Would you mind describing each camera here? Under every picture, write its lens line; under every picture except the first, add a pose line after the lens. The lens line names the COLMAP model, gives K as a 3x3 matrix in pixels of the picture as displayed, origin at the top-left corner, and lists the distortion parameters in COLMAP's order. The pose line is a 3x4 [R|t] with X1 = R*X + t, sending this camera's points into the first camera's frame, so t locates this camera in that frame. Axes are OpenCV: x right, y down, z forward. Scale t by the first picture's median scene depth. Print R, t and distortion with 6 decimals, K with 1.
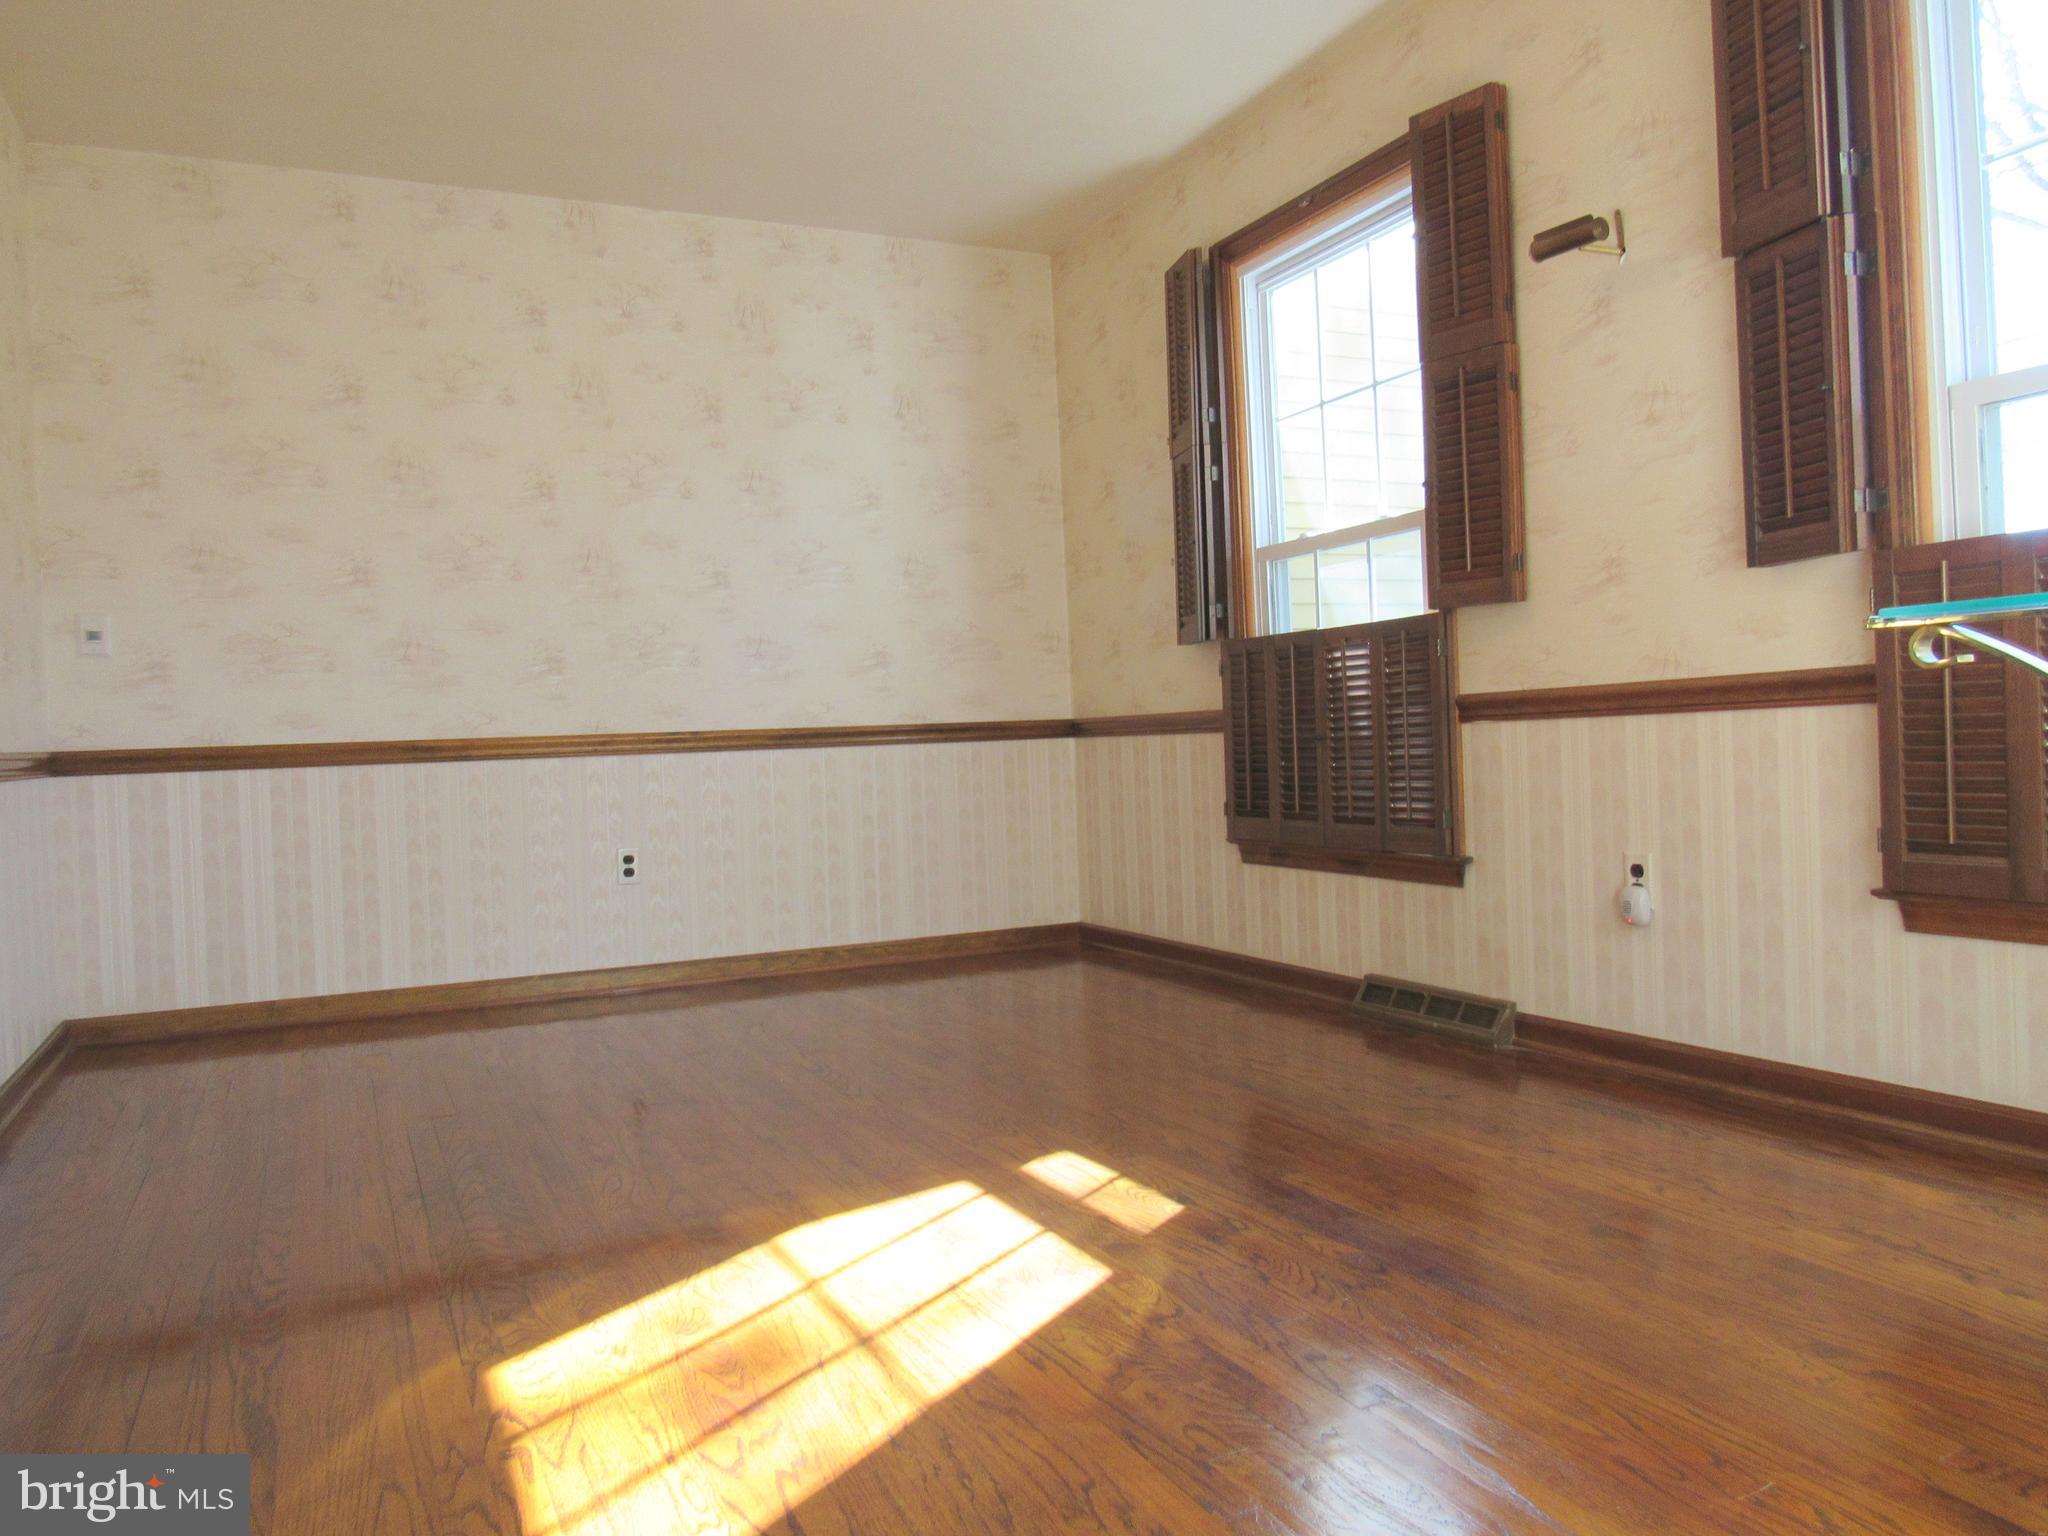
lens RADIAL K [[1464.1, 0, 1022.9], [0, 1464.1, 779.6], [0, 0, 1]] dist [-0.032476, 0.013945]
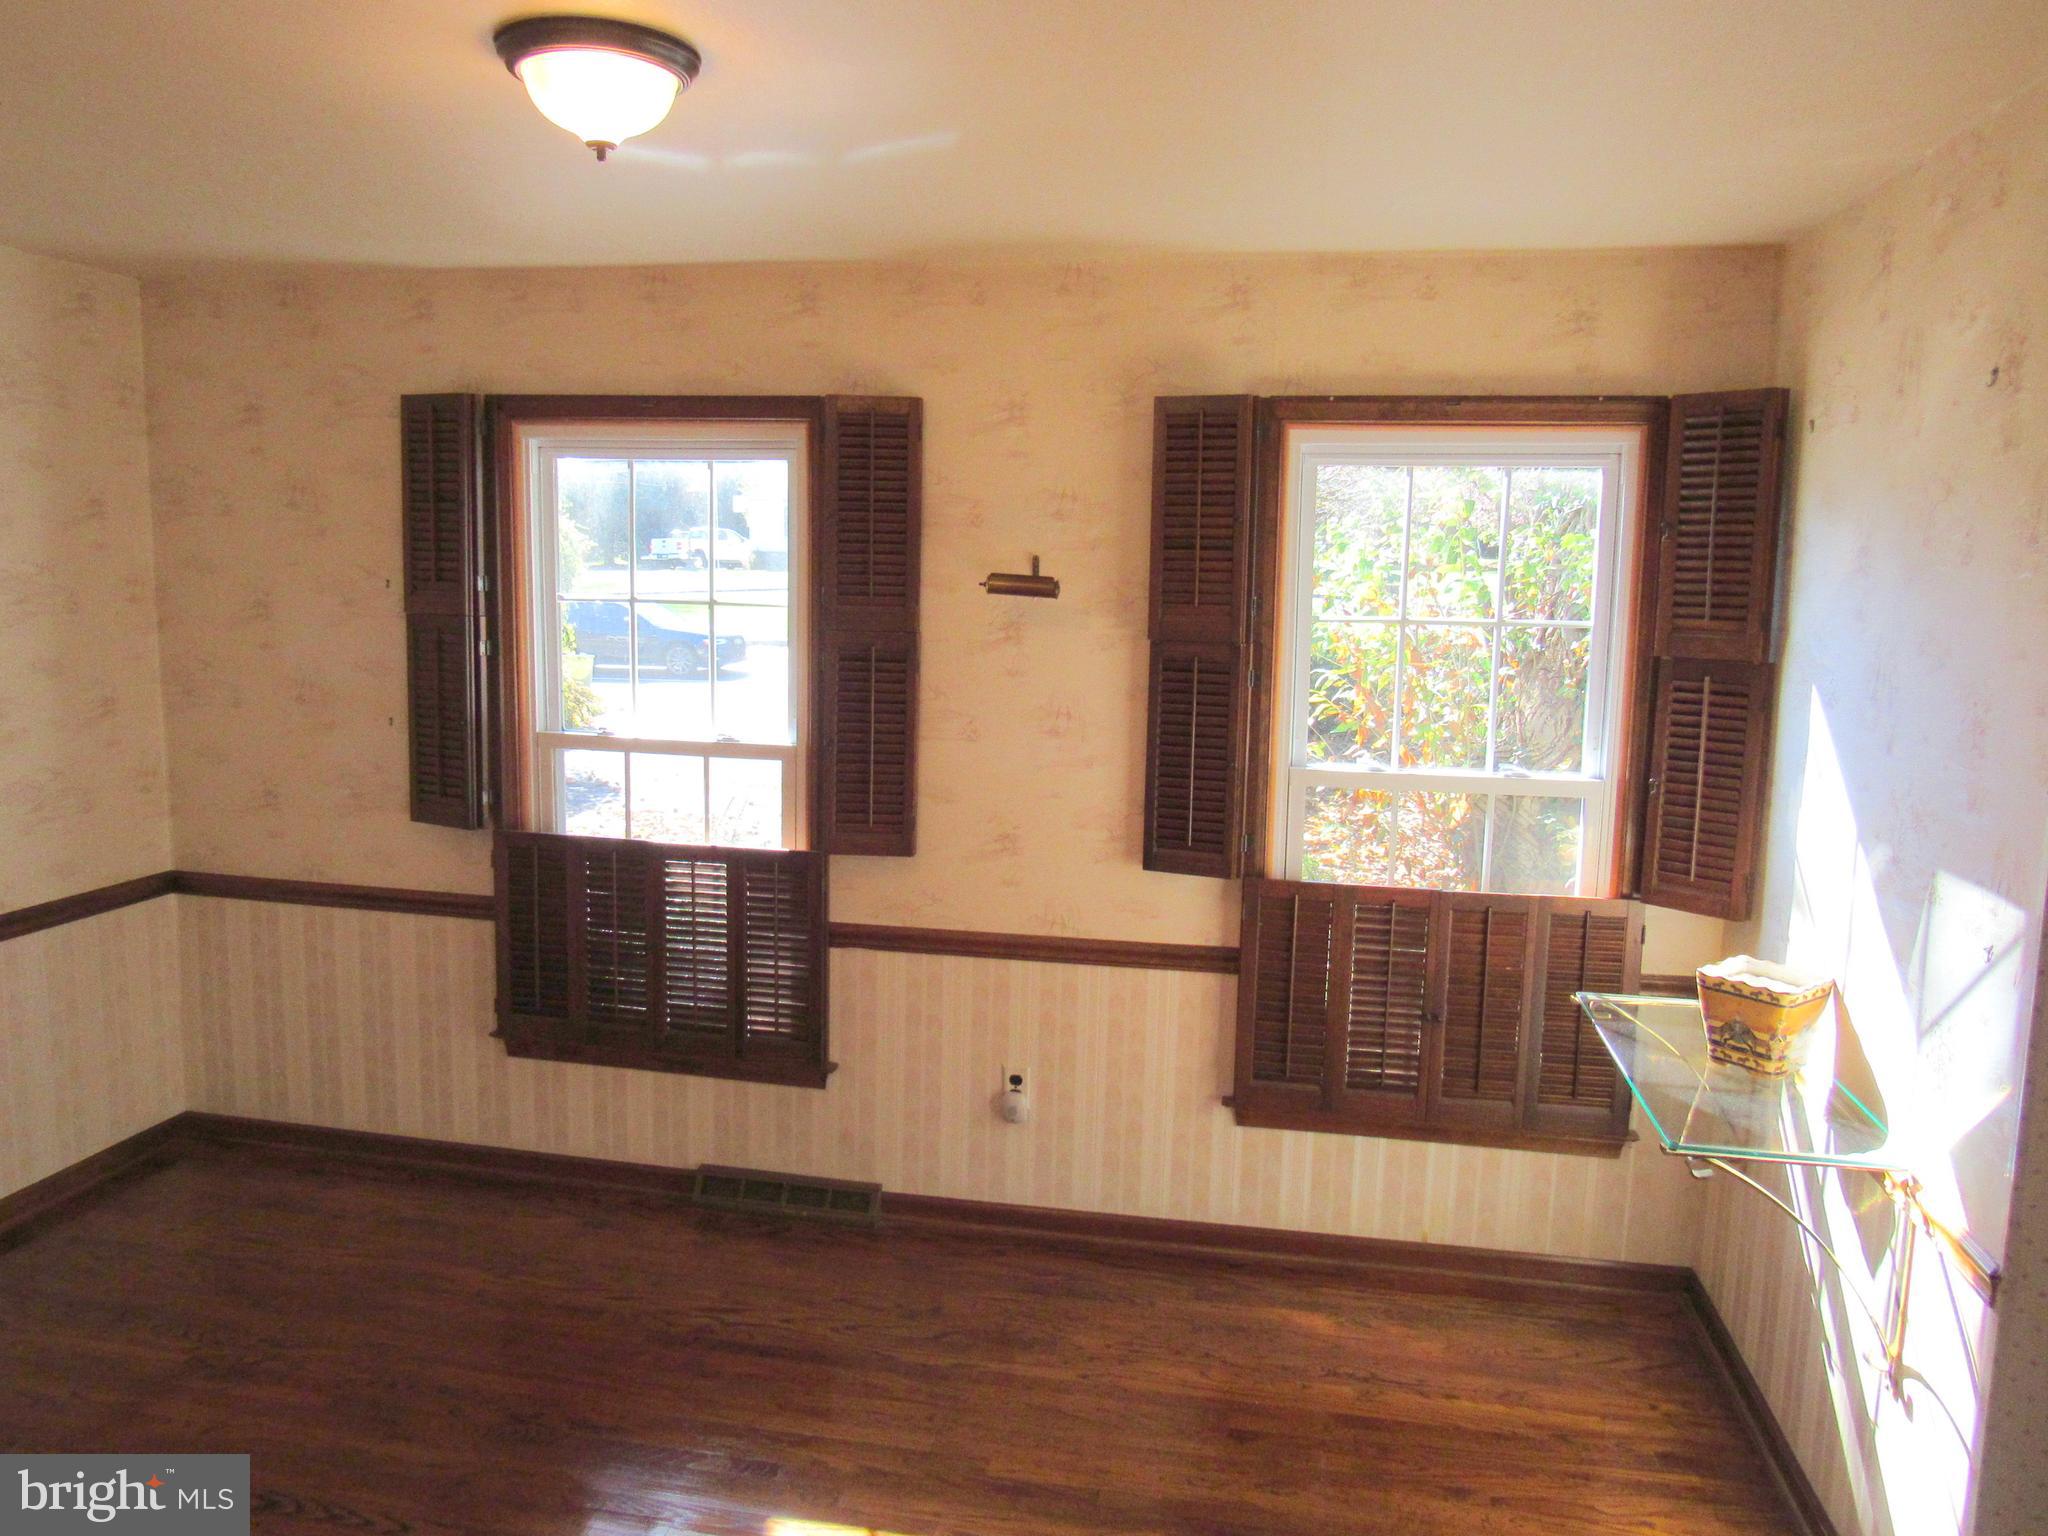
lens RADIAL K [[1464.1, 0, 1014.3], [0, 1464.1, 769.8], [0, 0, 1]] dist [-0.032476, 0.013945]
pose [[0.588717, -0.058920, 0.806189, -0.534741], [-0.027994, 0.995256, 0.093181, -0.295600], [-0.807855, -0.077426, 0.584274, 0.260266]]
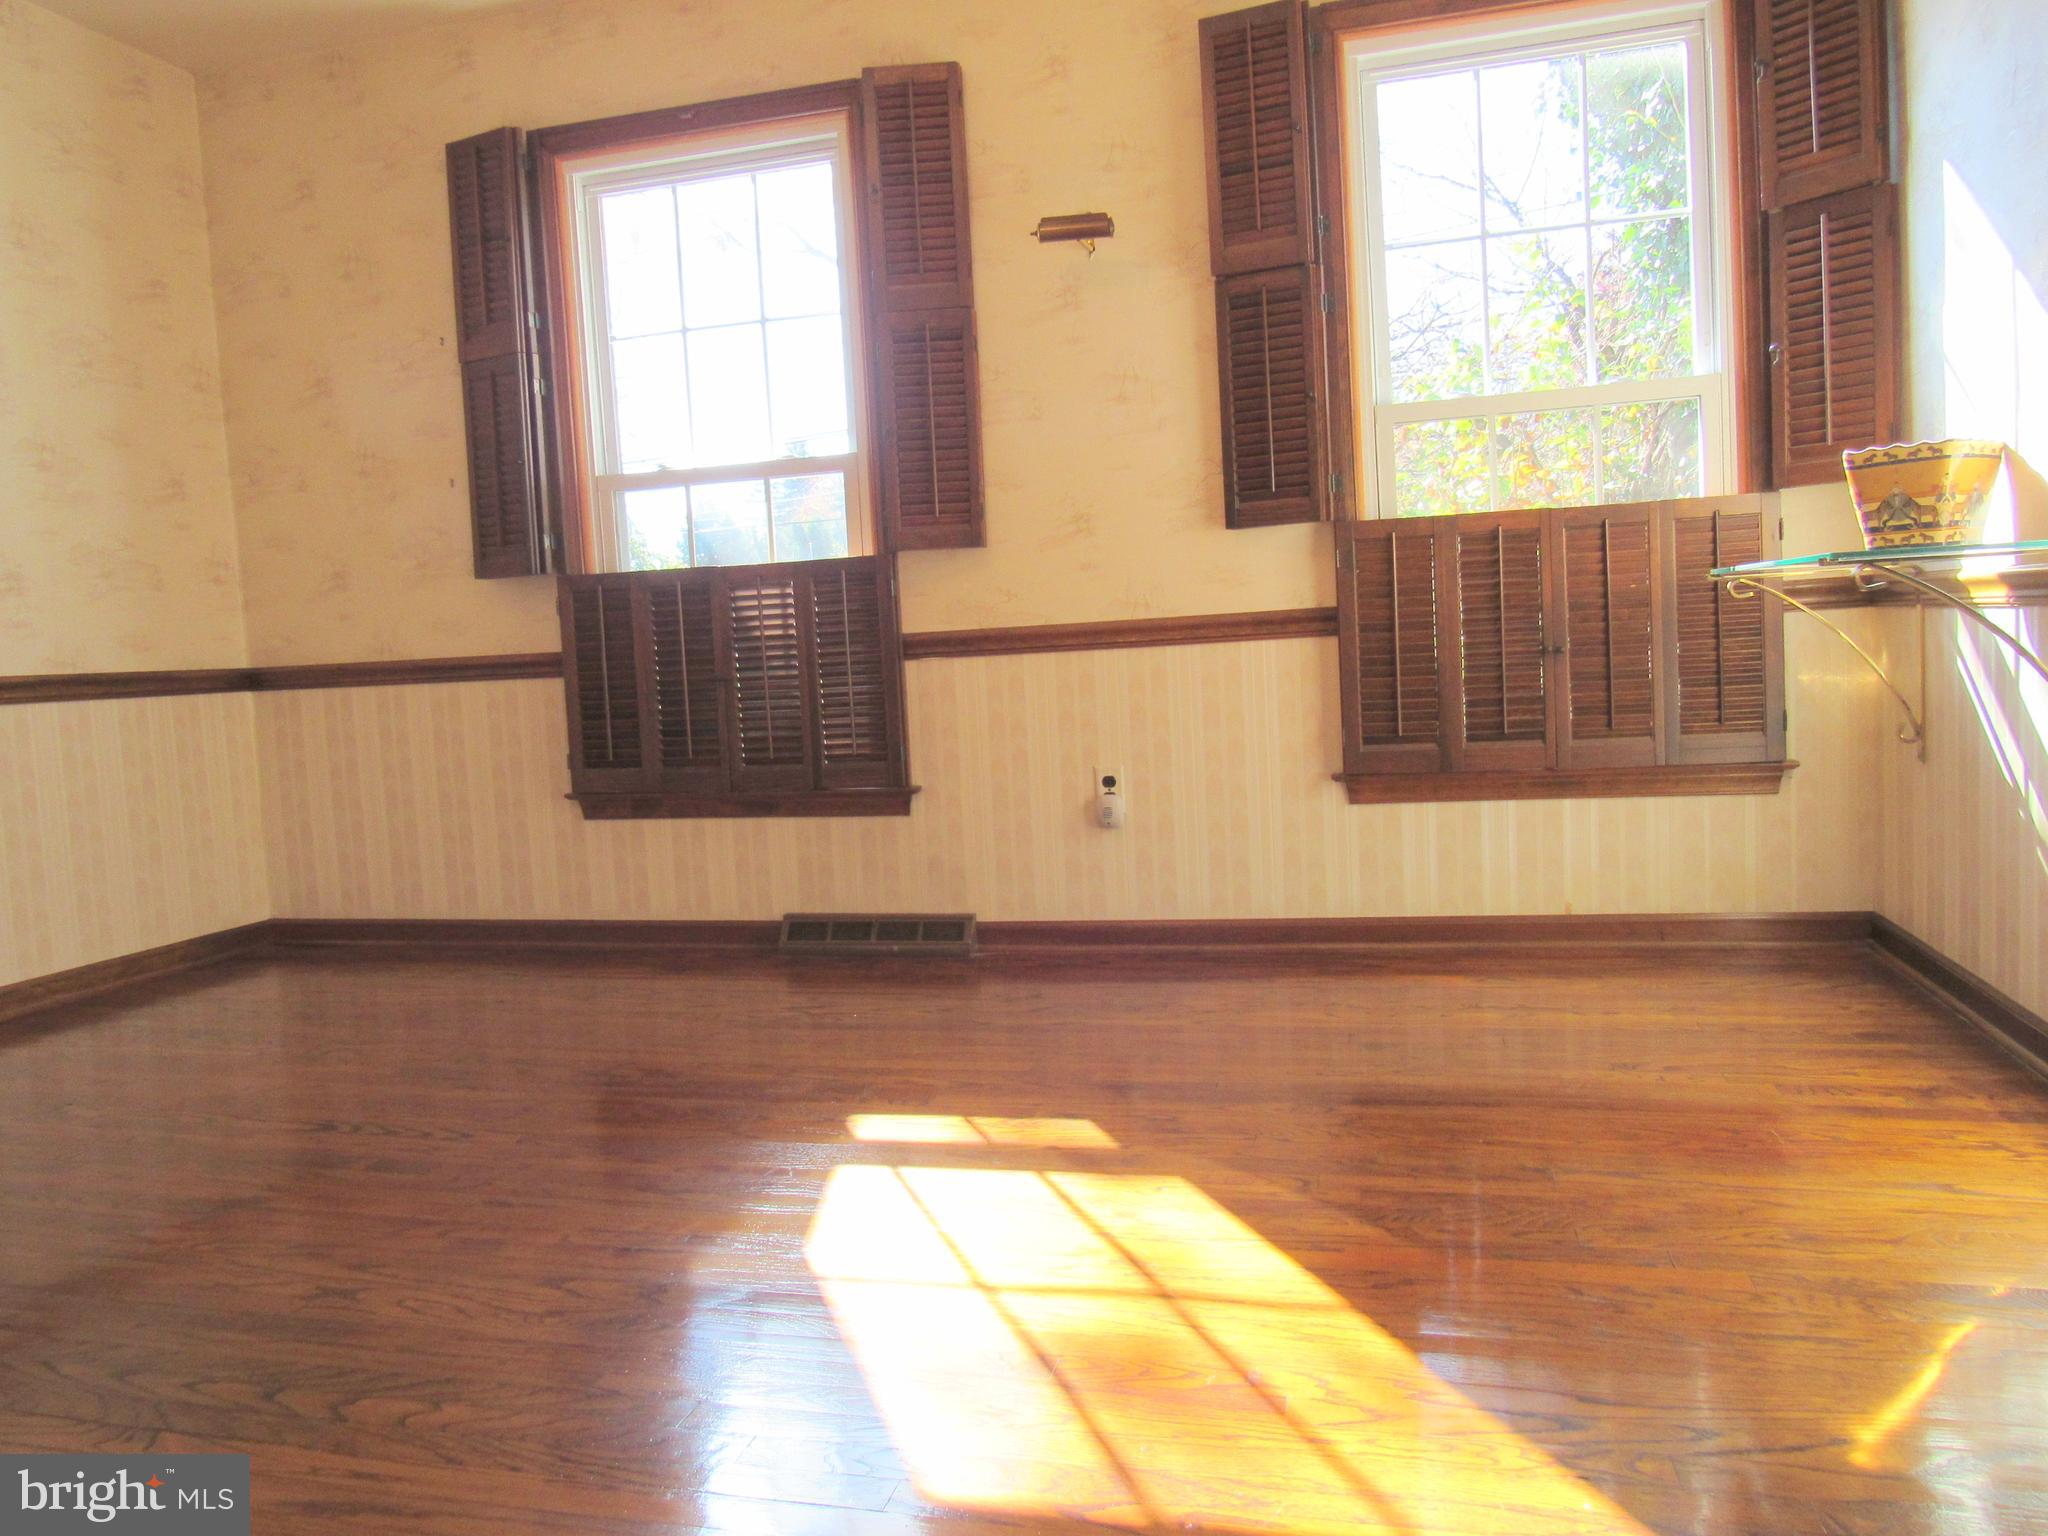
lens RADIAL K [[1464.1, 0, 1014.0], [0, 1464.1, 774.0], [0, 0, 1]] dist [-0.032476, 0.013945]
pose [[0.643759, -0.058321, 0.763003, -0.489505], [0.045225, 0.998248, 0.038145, 0.007482], [-0.763891, 0.009951, 0.645268, 0.269181]]
